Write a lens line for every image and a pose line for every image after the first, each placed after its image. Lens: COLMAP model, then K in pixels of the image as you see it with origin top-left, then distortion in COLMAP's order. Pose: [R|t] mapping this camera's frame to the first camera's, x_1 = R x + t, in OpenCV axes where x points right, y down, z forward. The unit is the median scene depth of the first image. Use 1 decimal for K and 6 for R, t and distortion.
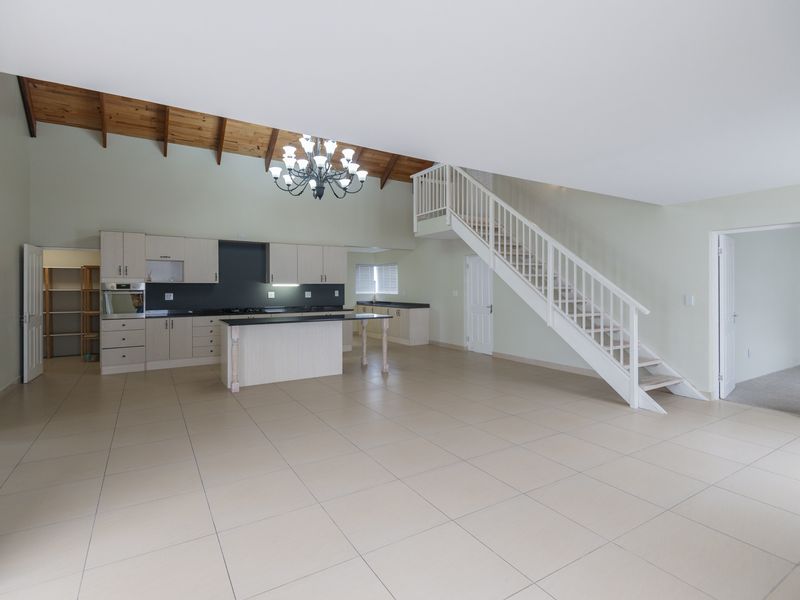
lens RADIAL K [[406.0, 0, 397.4], [0, 406.0, 300.1], [0, 0, 1]] dist [0.034288, -0.028175]
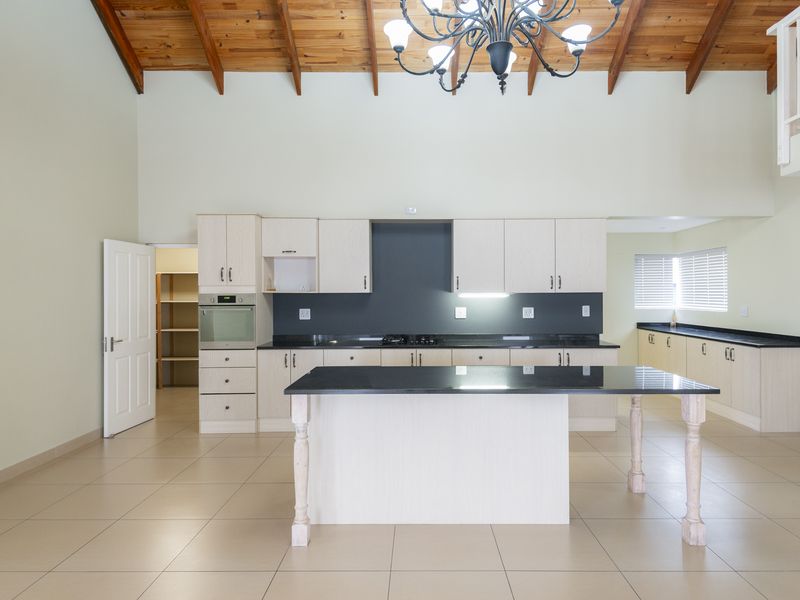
lens RADIAL K [[513.3, 0, 401.9], [0, 513.3, 295.8], [0, 0, 1]] dist [0.043704, -0.043543]
pose [[0.852578, 0.001396, -0.522598, -0.008691], [-0.014639, 0.999668, -0.021213, -0.021159], [0.522395, 0.025737, 0.852315, 0.374062]]
